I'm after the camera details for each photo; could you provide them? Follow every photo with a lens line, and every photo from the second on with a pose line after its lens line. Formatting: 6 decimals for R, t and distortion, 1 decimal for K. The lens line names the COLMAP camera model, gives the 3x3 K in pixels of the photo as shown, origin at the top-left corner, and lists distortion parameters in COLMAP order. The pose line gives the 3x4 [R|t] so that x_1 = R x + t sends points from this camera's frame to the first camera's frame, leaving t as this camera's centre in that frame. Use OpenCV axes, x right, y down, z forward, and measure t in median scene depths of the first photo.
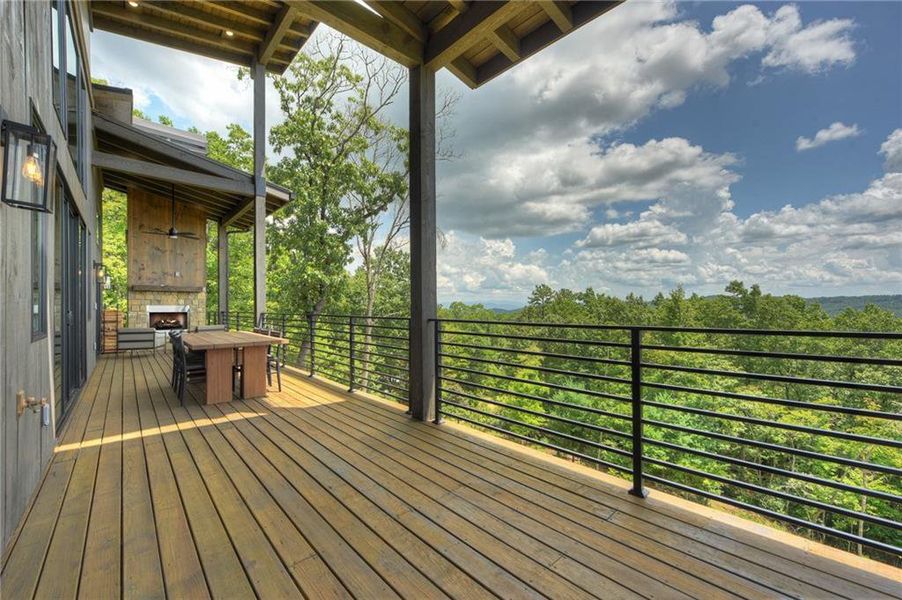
lens RADIAL K [[379.1, 0, 447.0], [0, 379.1, 304.6], [0, 0, 1]] dist [-0.024219, 0.001039]
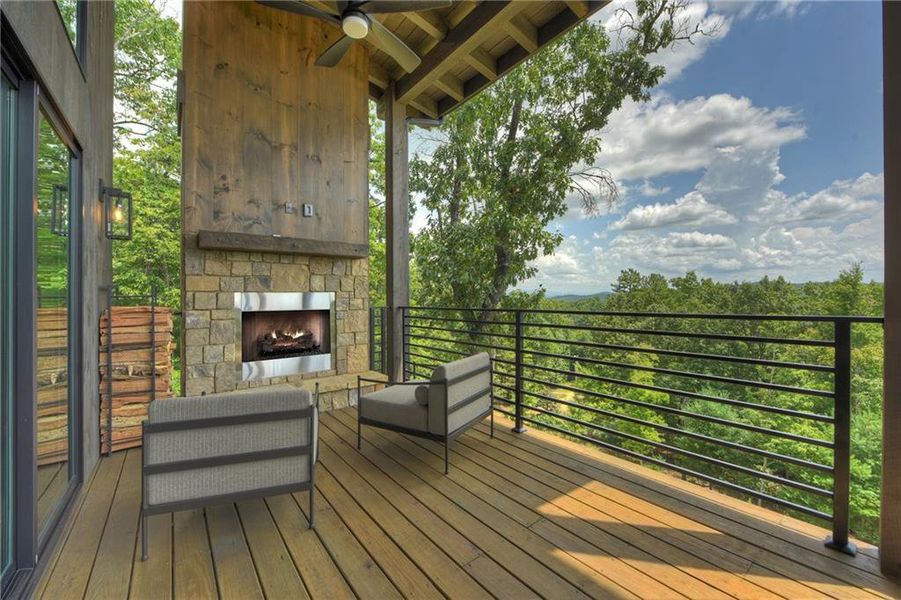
lens RADIAL K [[378.7, 0, 439.8], [0, 378.7, 292.9], [0, 0, 1]] dist [-0.024219, 0.001039]
pose [[0.995202, -0.013338, -0.096932, -0.326625], [0.012966, 0.999906, -0.004472, 0.003740], [0.096983, 0.003194, 0.995281, 0.375685]]
